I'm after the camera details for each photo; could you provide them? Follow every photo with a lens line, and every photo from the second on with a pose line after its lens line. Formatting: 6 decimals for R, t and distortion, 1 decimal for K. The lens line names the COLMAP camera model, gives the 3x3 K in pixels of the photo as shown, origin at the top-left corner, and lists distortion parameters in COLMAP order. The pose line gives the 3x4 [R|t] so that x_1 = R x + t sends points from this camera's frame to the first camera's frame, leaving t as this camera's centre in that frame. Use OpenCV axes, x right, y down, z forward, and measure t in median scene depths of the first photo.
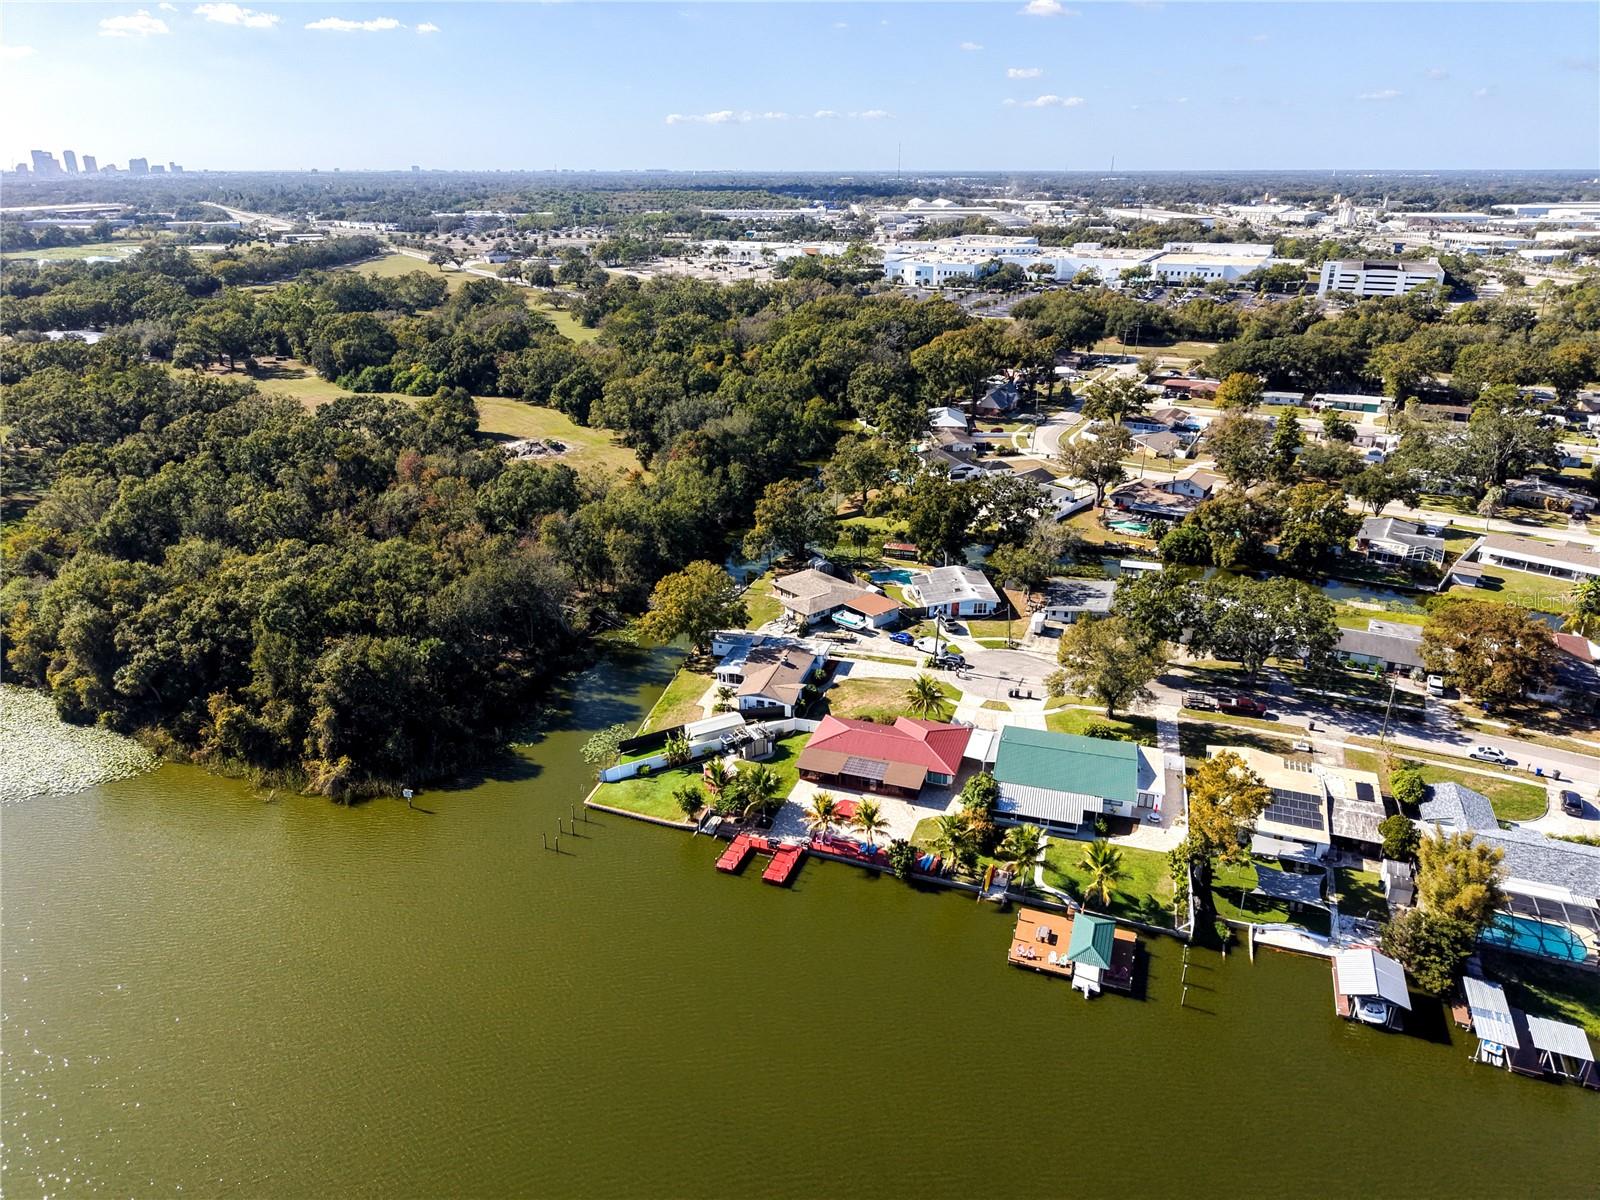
lens RADIAL K [[1083.4, 0, 787.5], [0, 1083.4, 593.2], [0, 0, 1]] dist [0.020646, -0.008275]
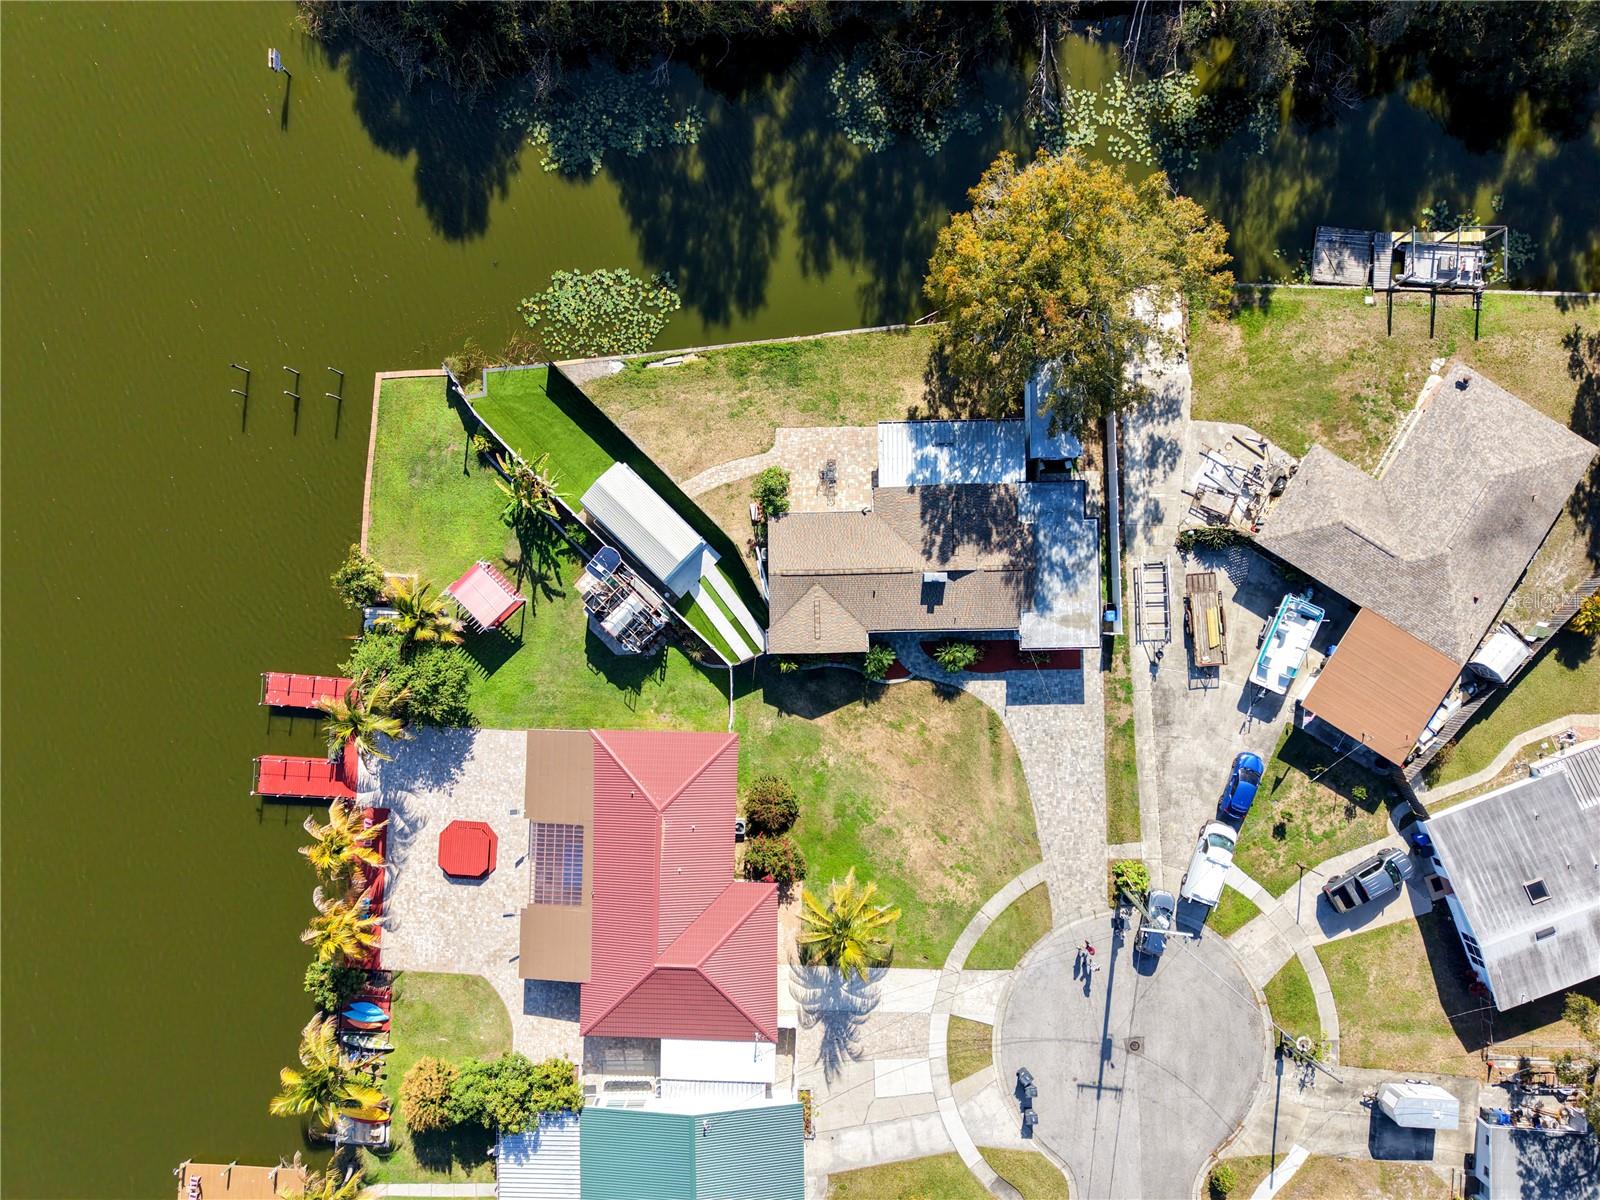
lens RADIAL K [[1083.4, 0, 799.0], [0, 1083.4, 594.3], [0, 0, 1]] dist [0.020646, -0.008275]
pose [[0.303919, 0.952676, 0.006469, -0.015722], [-0.340934, 0.102418, 0.934492, -0.289349], [0.889605, -0.286215, 0.355926, 0.730923]]
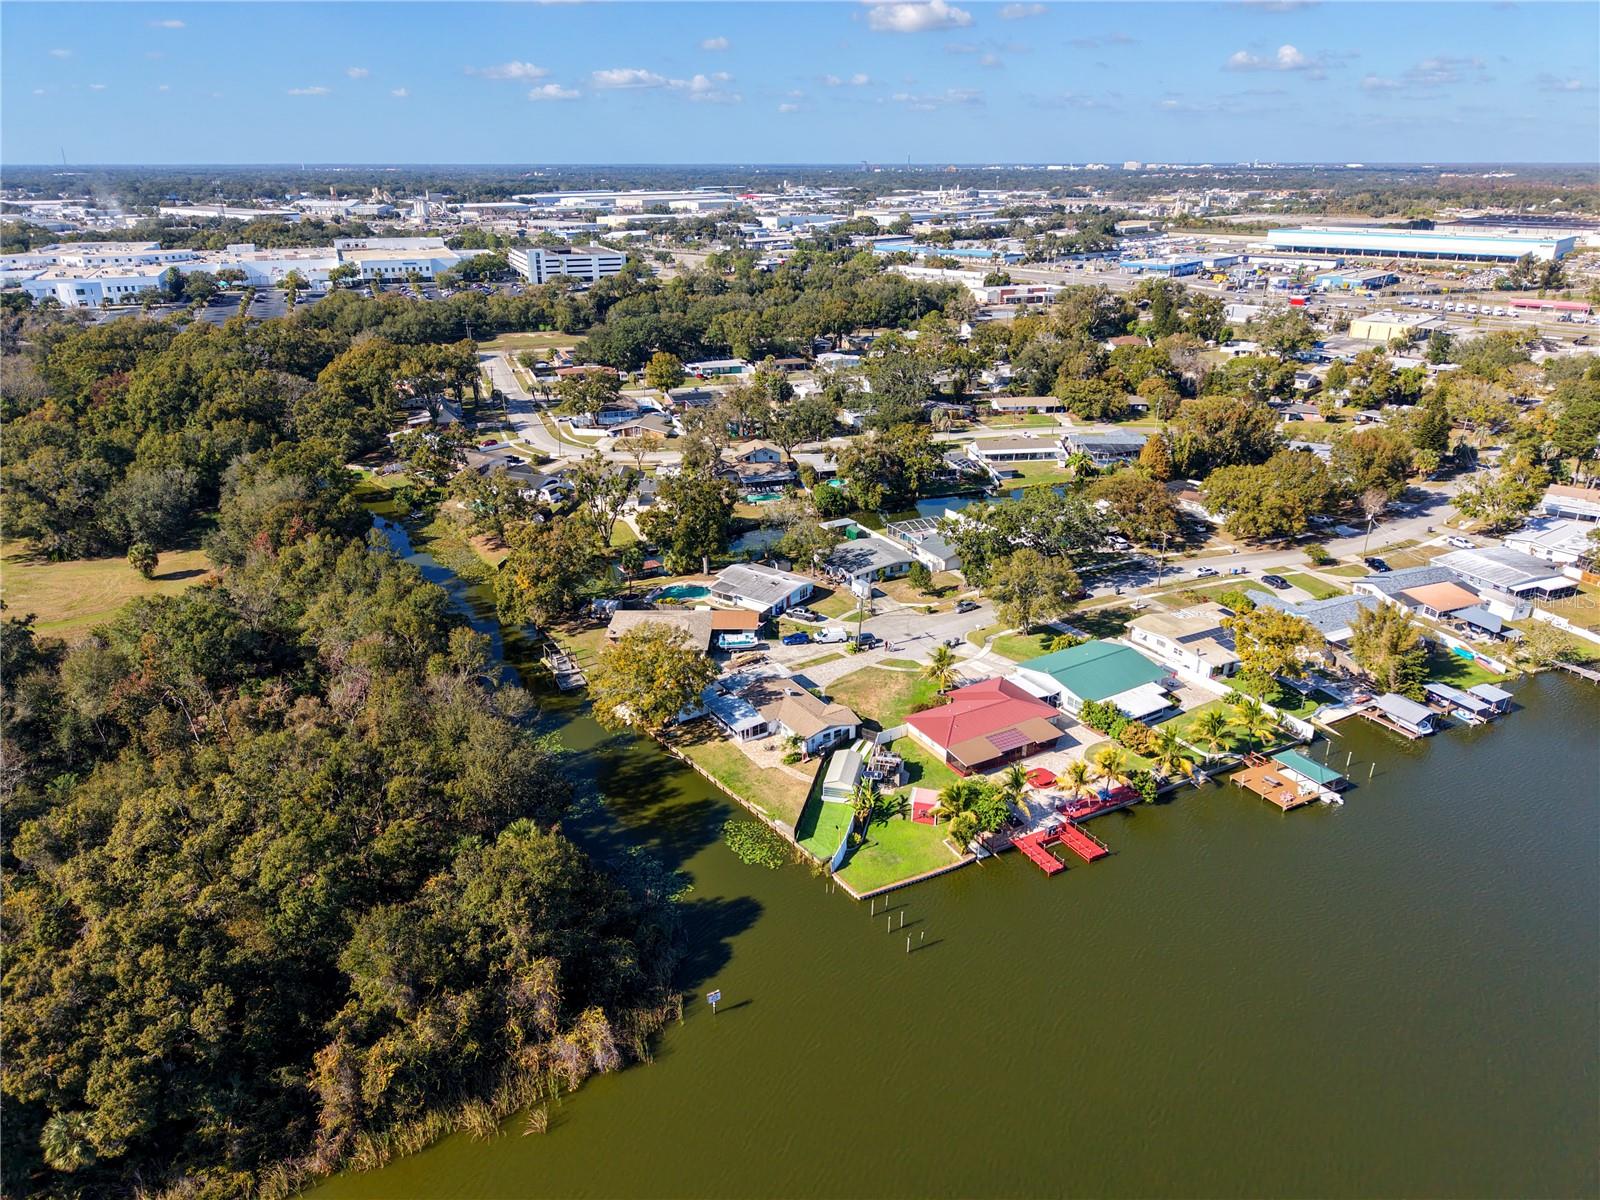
lens RADIAL K [[1083.4, 0, 799.0], [0, 1083.4, 606.7], [0, 0, 1]] dist [0.020646, -0.008275]
pose [[0.653857, -0.289499, 0.699044, -0.573481], [0.278815, 0.951079, 0.133083, -0.117624], [-0.703373, 0.107887, 0.702586, 0.305227]]
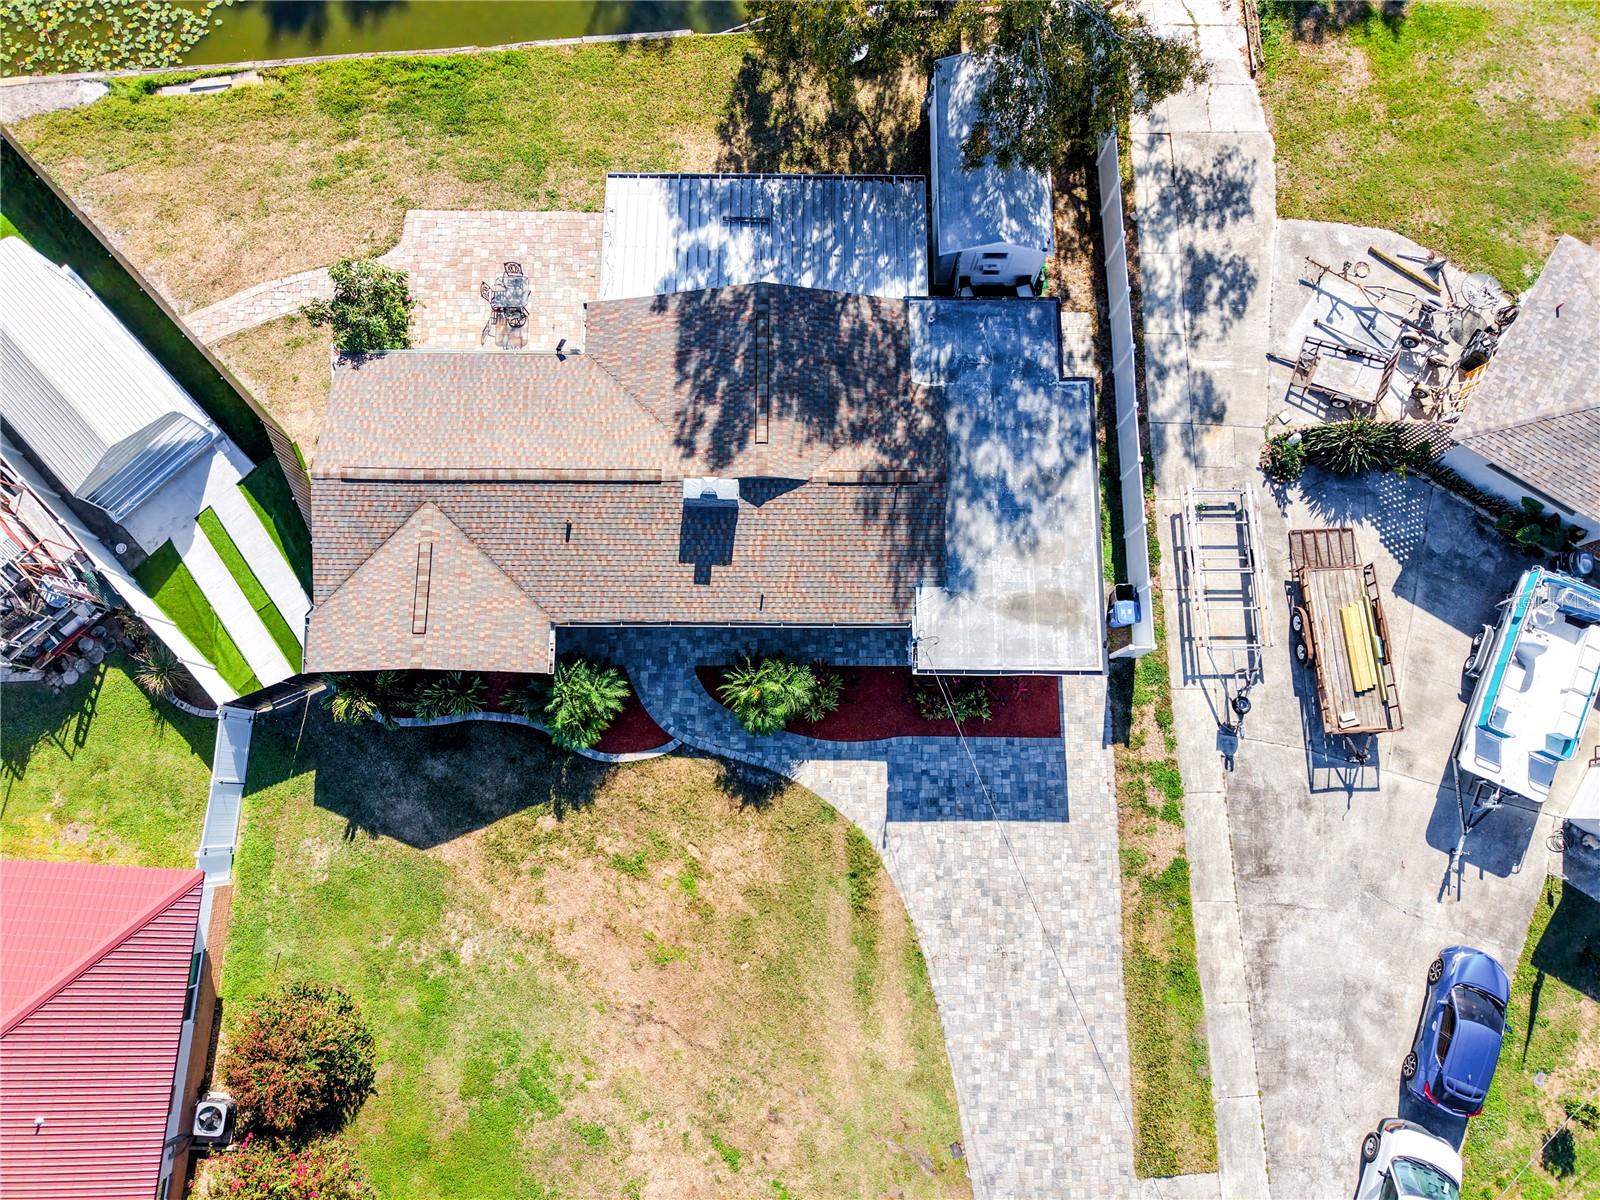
lens RADIAL K [[1083.4, 0, 807.5], [0, 1083.4, 596.4], [0, 0, 1]] dist [0.020646, -0.008275]
pose [[0.282987, 0.943852, -0.170473, 0.042803], [-0.364193, 0.270170, 0.891275, -0.089378], [0.887289, -0.190134, 0.420199, 0.856265]]
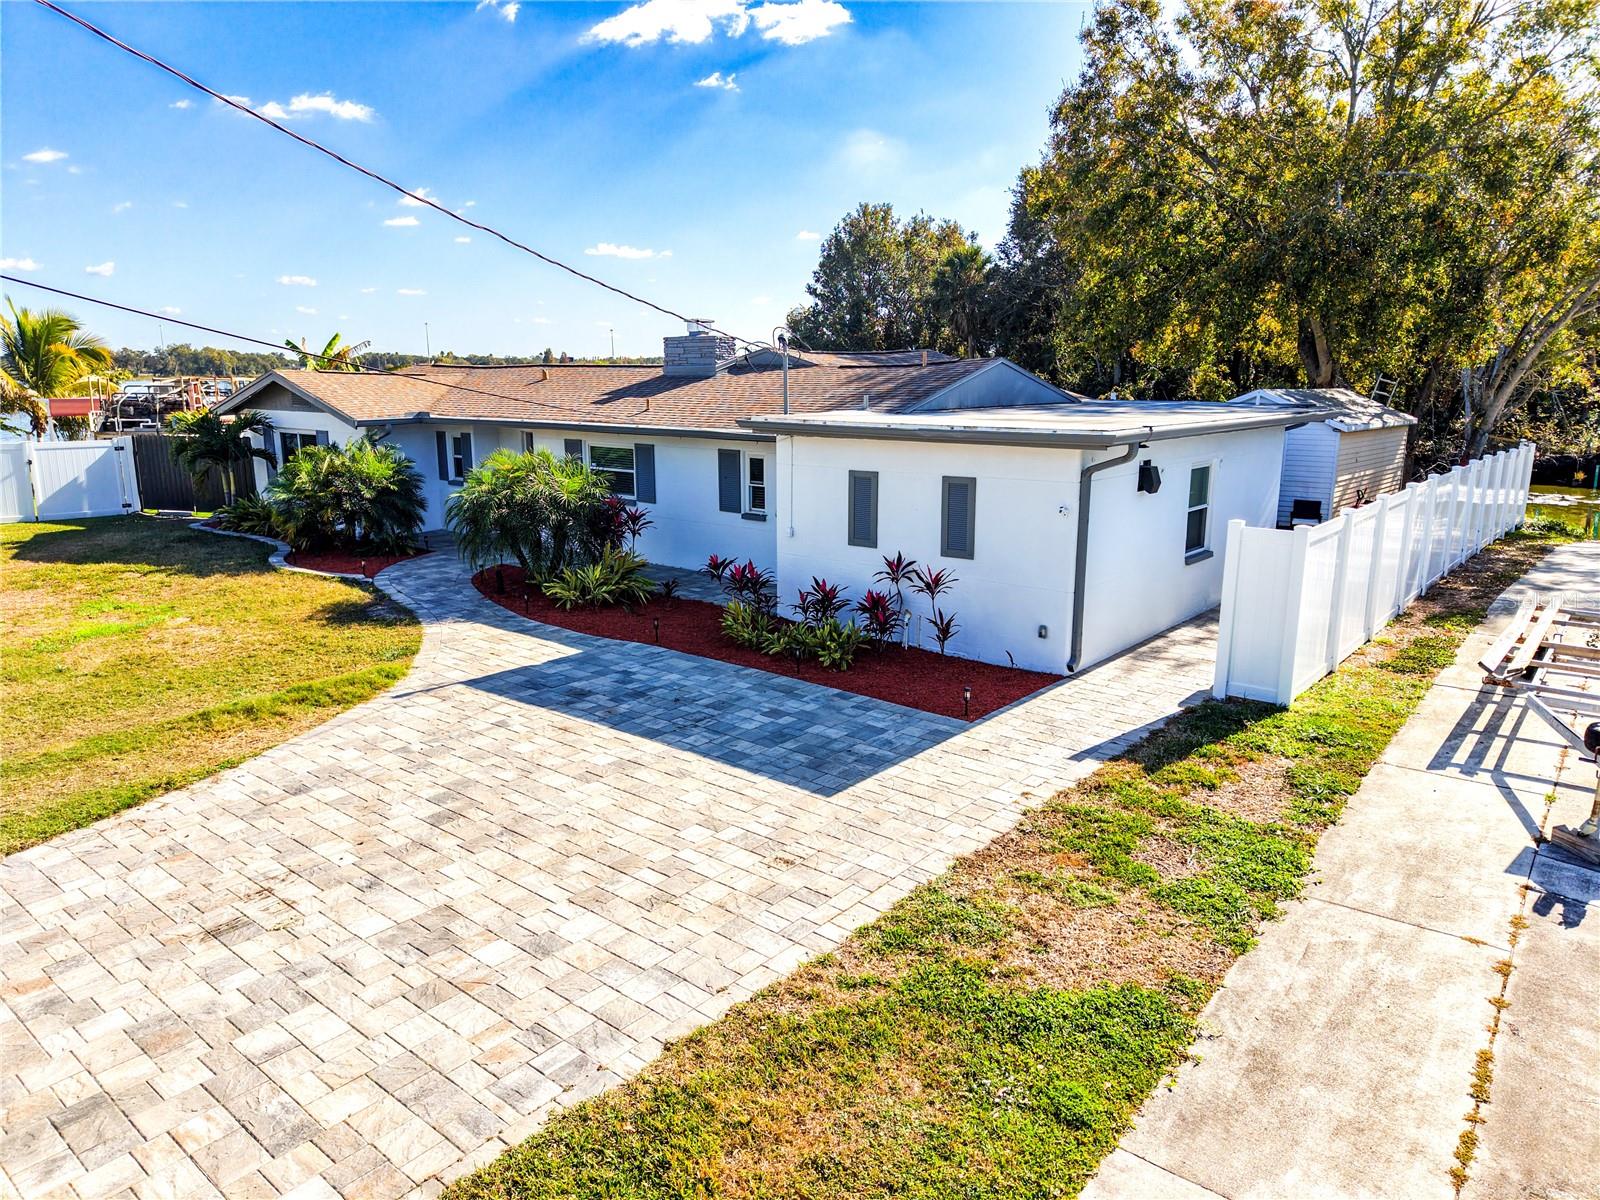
lens RADIAL K [[1083.4, 0, 803.1], [0, 1083.4, 600.1], [0, 0, 1]] dist [0.020646, -0.008275]
pose [[-0.395924, 0.184657, -0.899525, 0.102506], [-0.347257, 0.876723, 0.332820, 0.037140], [0.850092, 0.444138, -0.282993, 0.969176]]
